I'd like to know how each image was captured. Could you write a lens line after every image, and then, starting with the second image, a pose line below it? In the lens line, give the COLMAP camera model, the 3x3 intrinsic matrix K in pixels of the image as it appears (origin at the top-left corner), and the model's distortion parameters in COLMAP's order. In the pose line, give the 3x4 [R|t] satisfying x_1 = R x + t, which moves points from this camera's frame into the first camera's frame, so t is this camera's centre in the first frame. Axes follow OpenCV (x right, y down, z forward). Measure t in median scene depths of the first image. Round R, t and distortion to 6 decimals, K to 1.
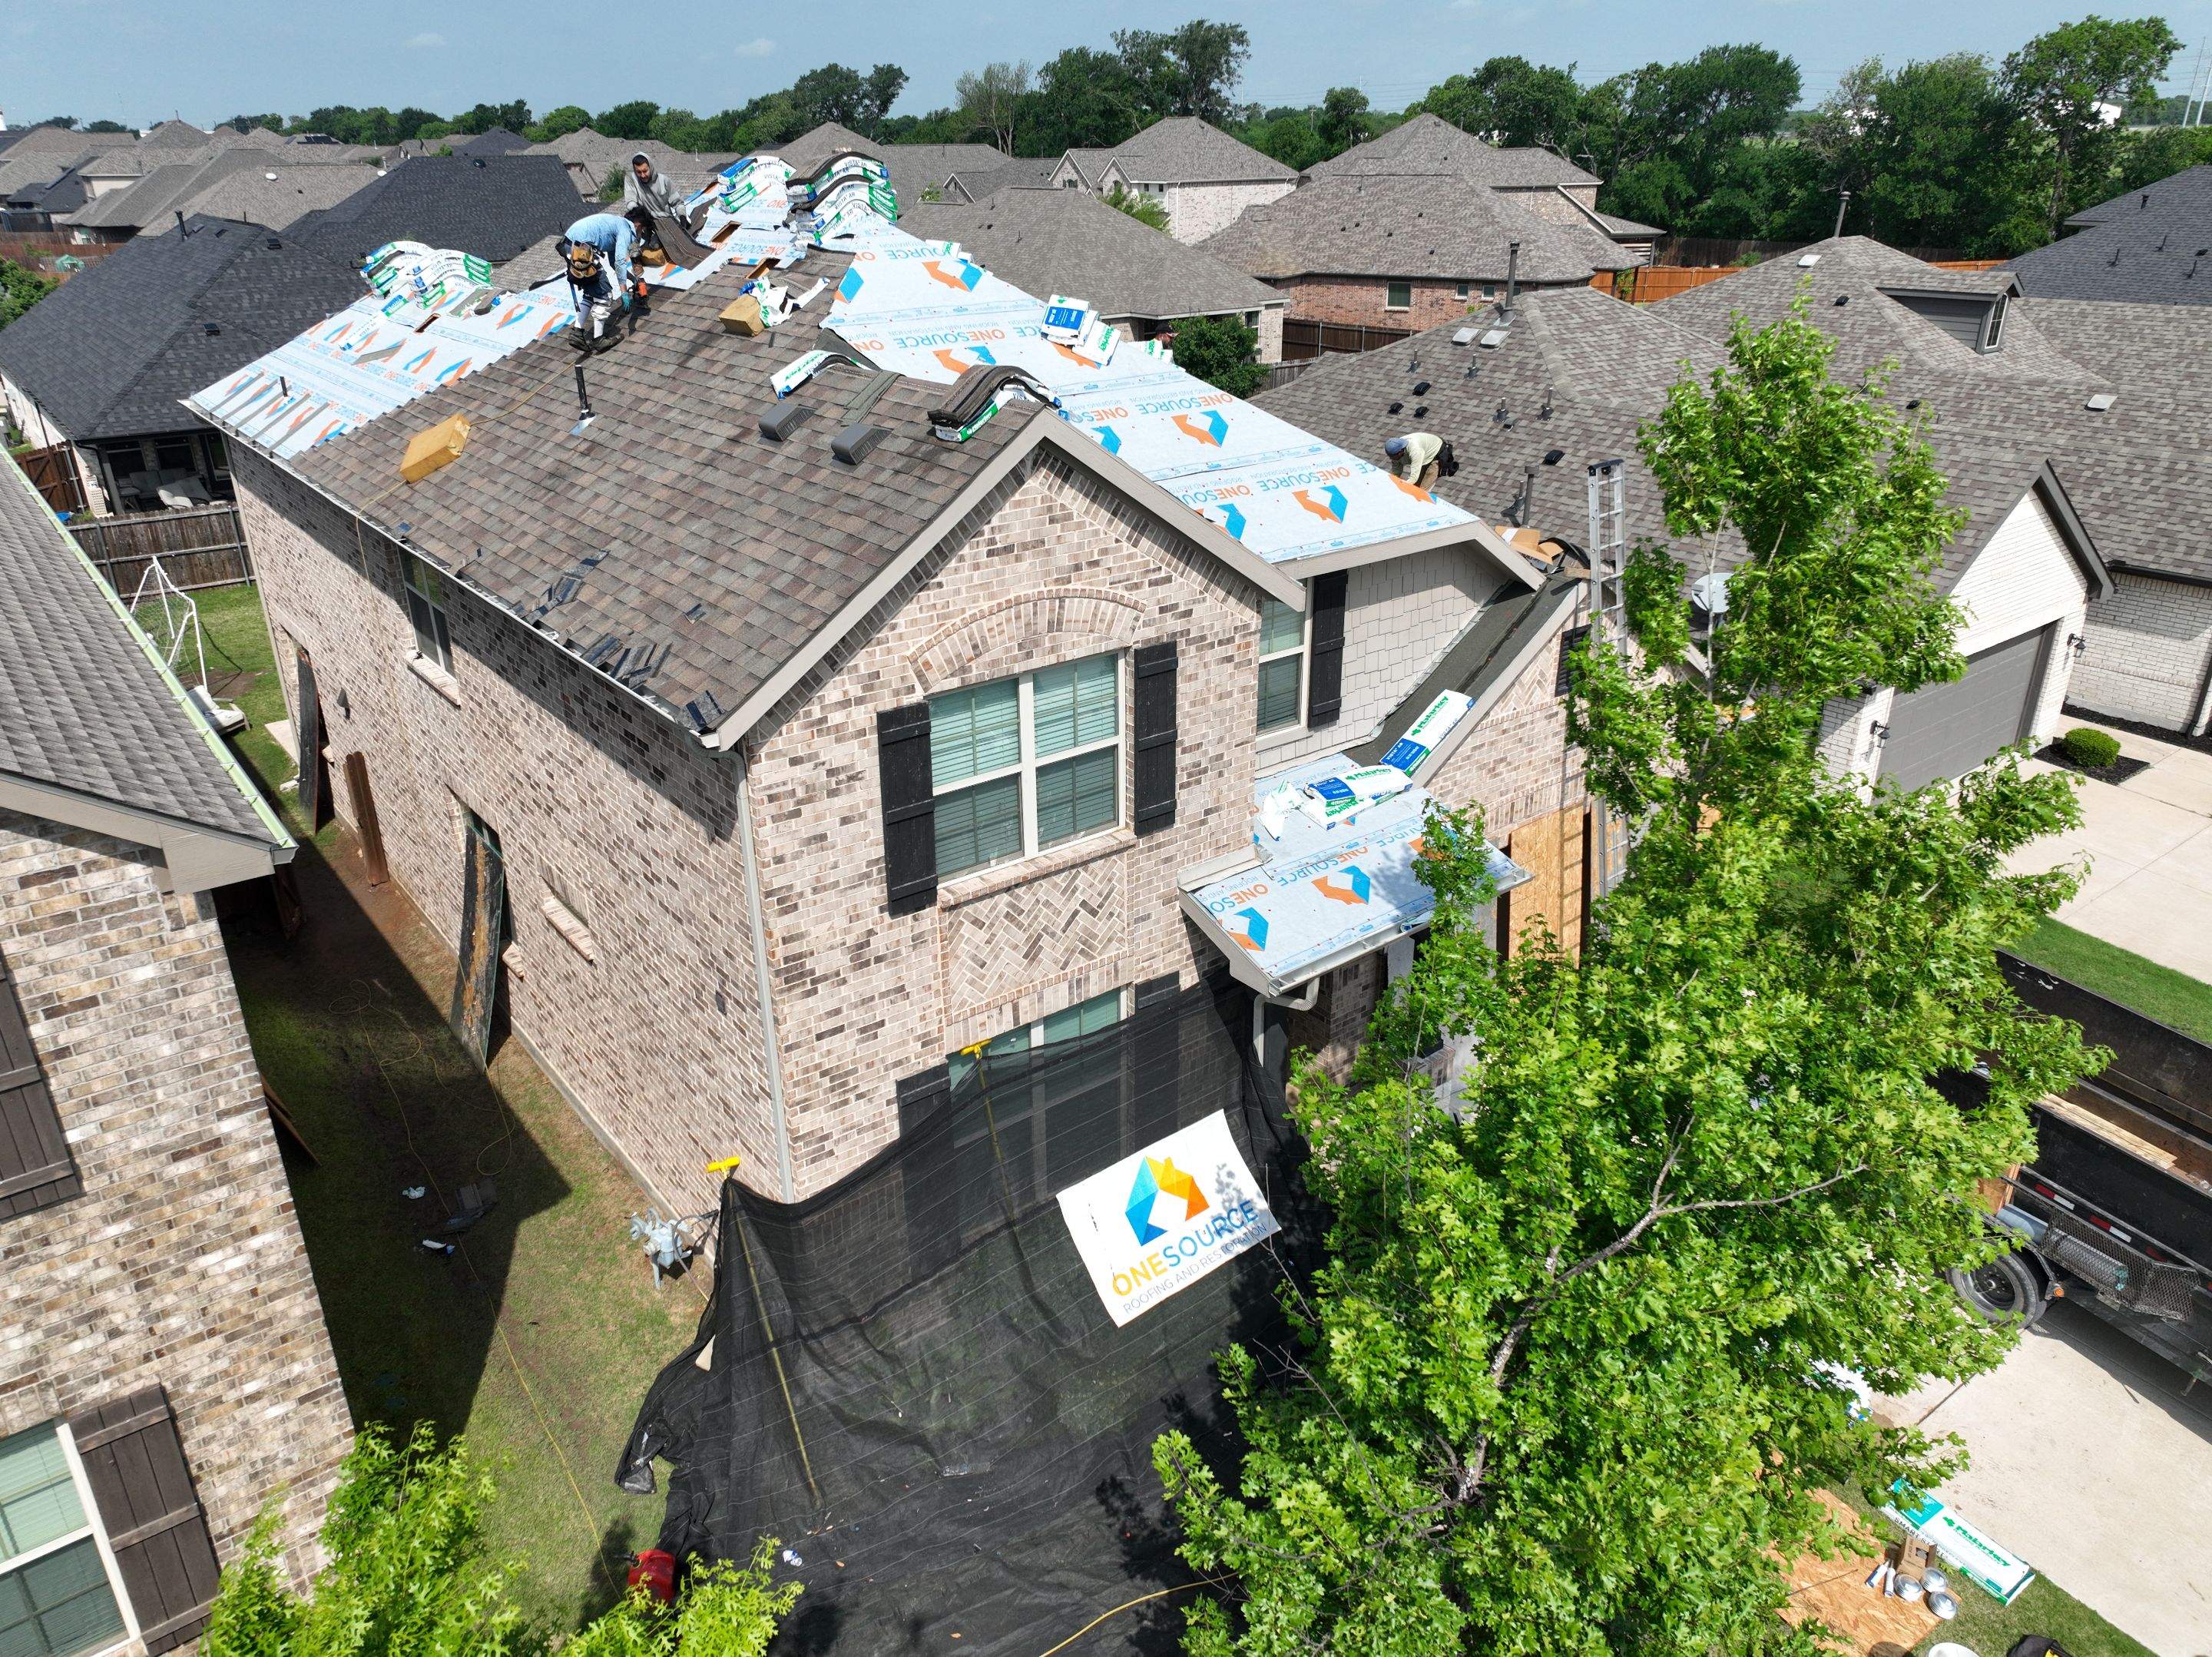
lens RADIAL K [[1548.5, 0, 1108.5], [0, 1548.5, 828.6], [0, 0, 1]] dist [-0.003380, 0.023623]
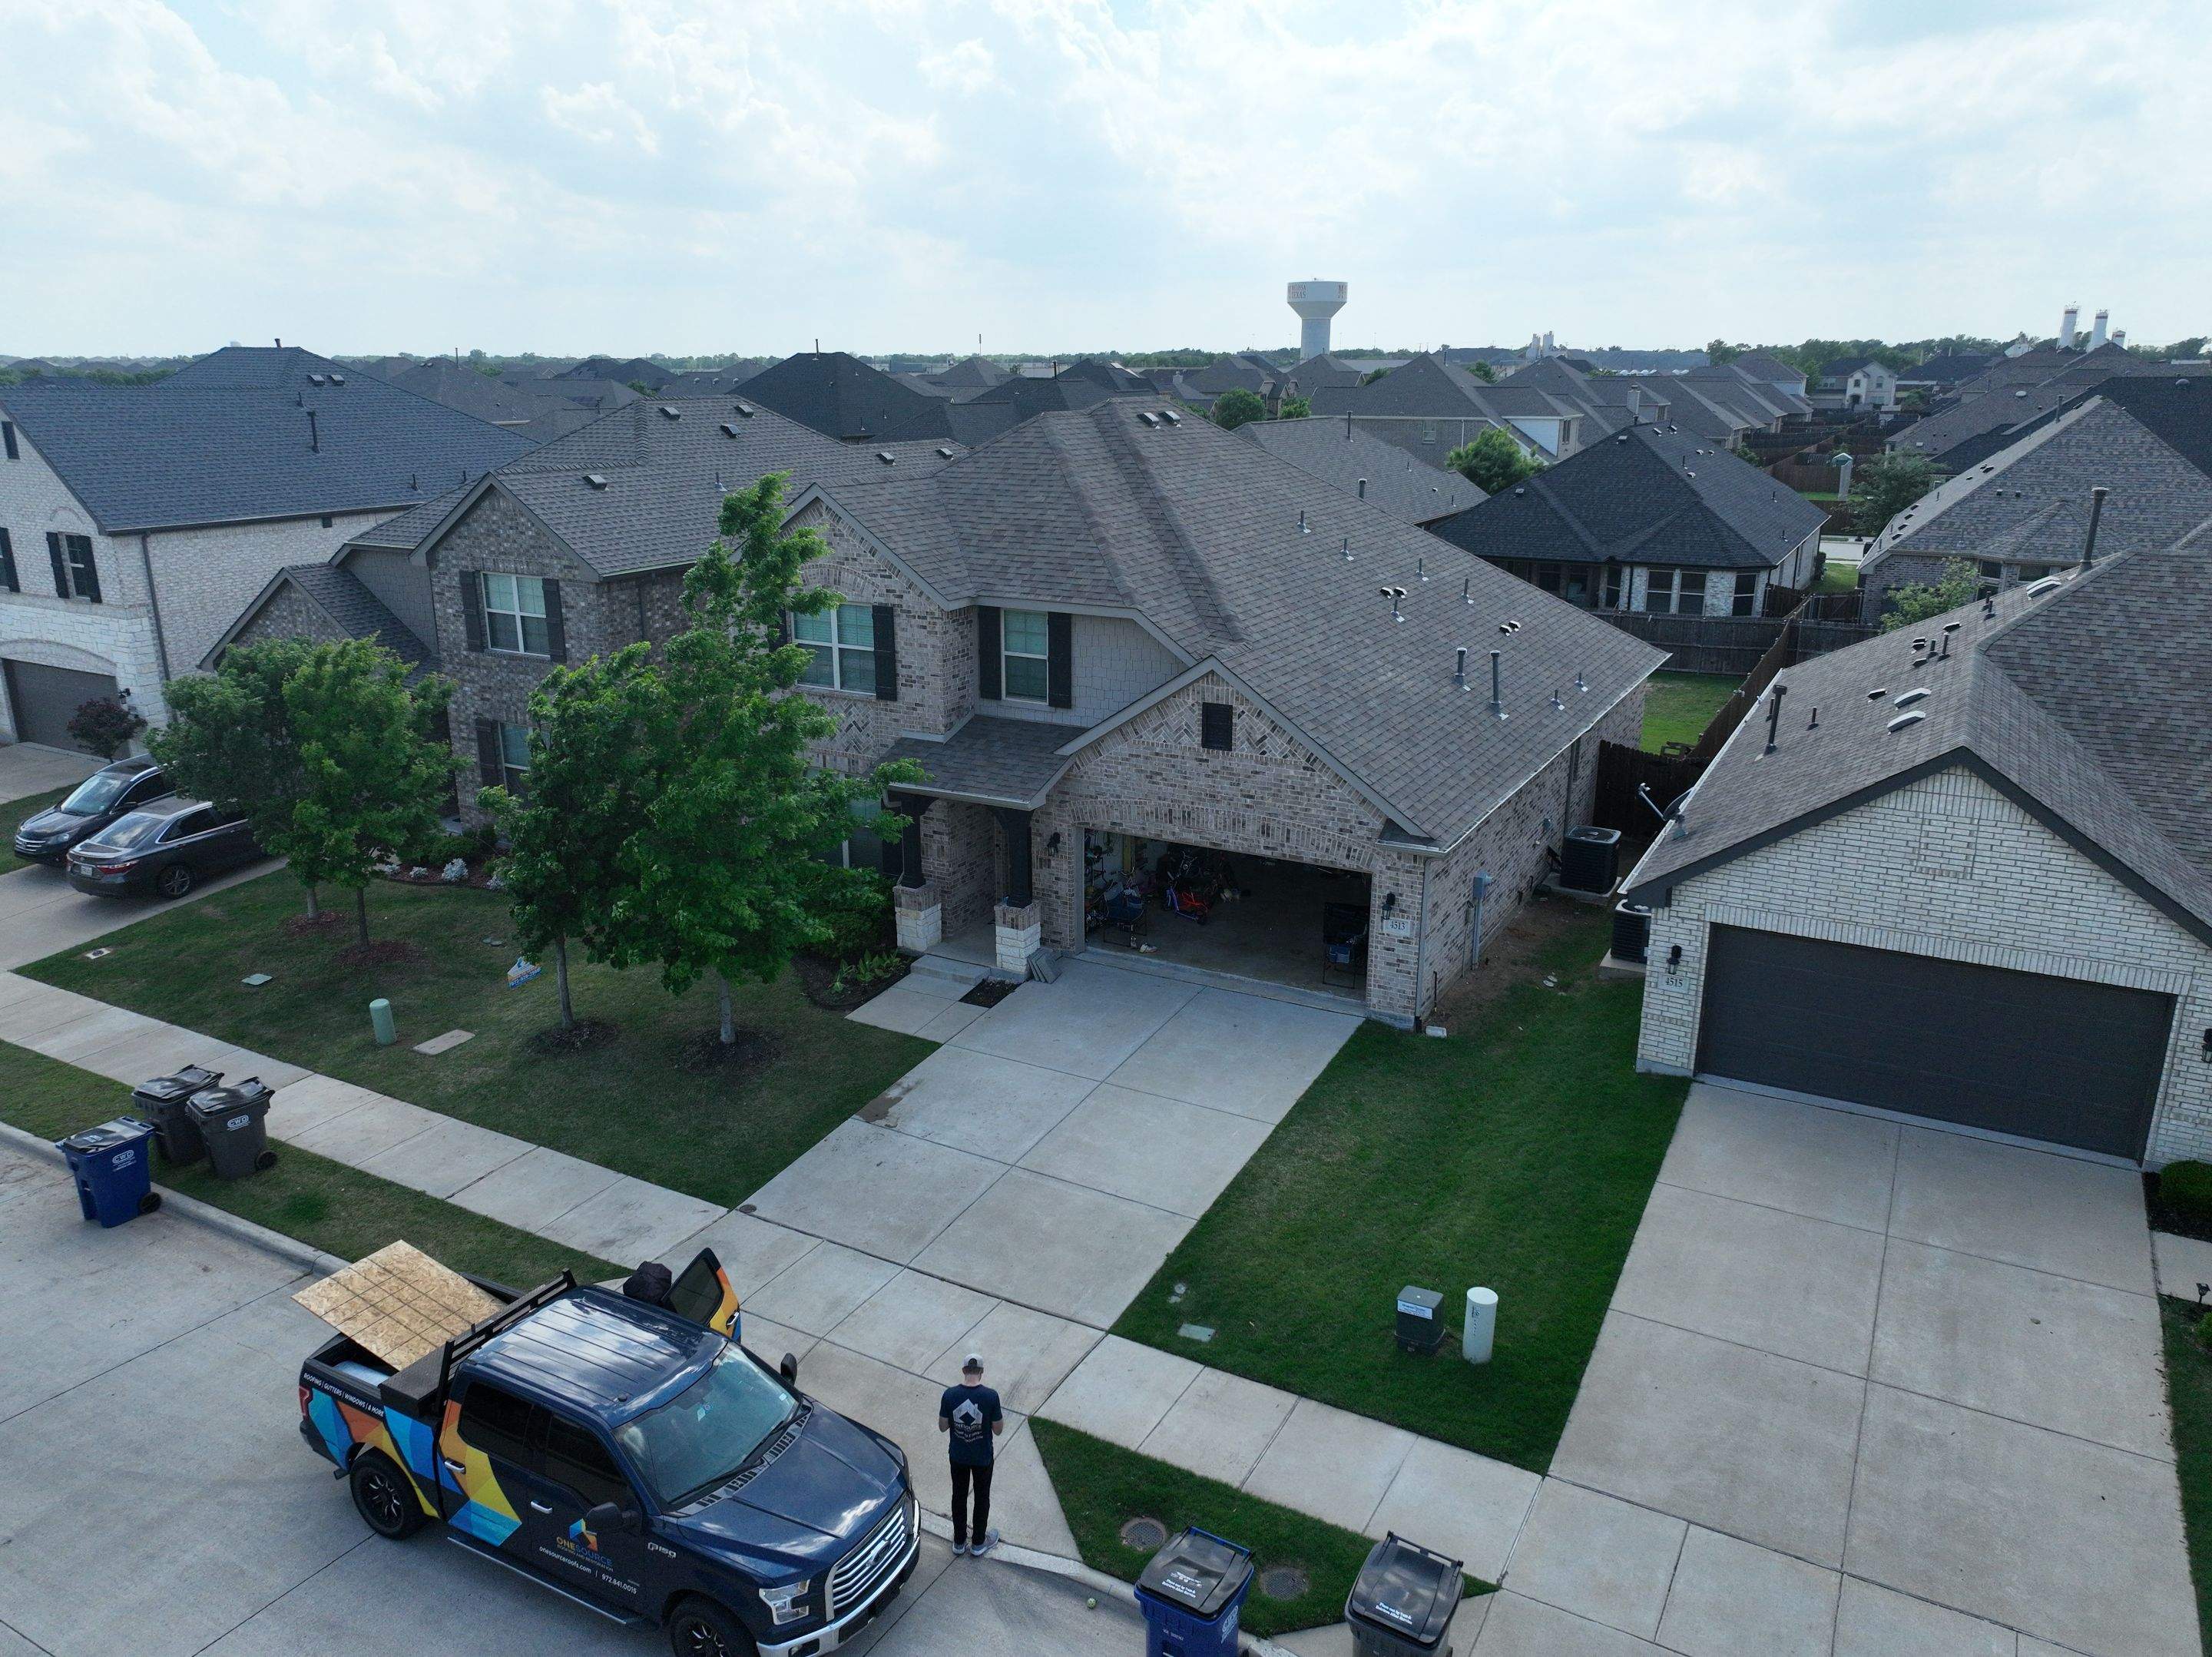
lens RADIAL K [[1548.5, 0, 1105.3], [0, 1548.5, 826.7], [0, 0, 1]] dist [-0.003380, 0.023623]
pose [[0.393968, 0.272918, -0.877670, 2.039295], [-0.378552, 0.918328, 0.115636, -0.197240], [0.837549, 0.286687, 0.465105, 0.350529]]
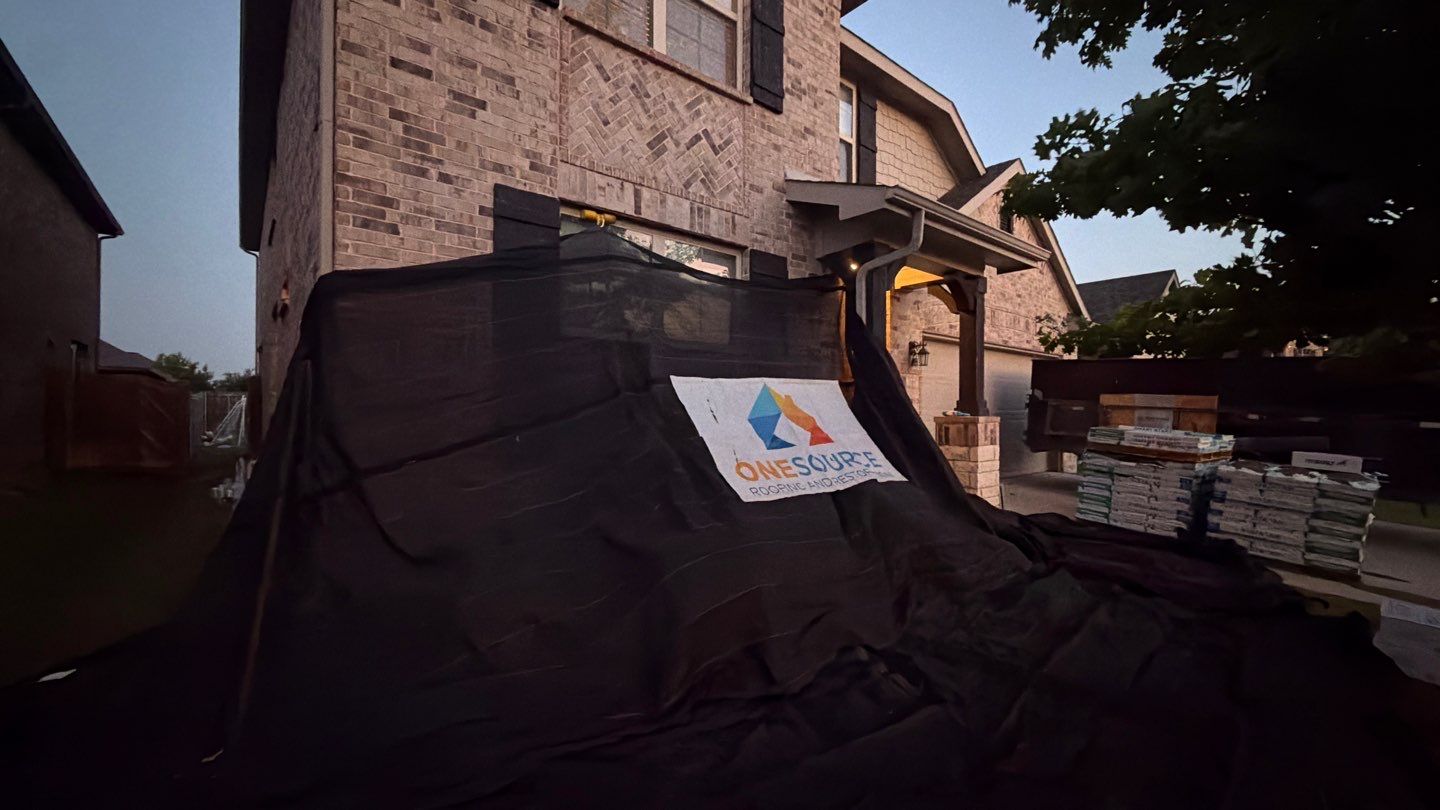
lens RADIAL K [[580.0, 0, 726.8], [0, 580.0, 409.6], [0, 0, 1]] dist [0.002417, 0.000113]
pose [[0.998918, 0.012821, 0.044705, -0.017382], [0.006908, 0.909684, -0.415243, 0.401231], [-0.045991, 0.415102, 0.908612, 0.719104]]
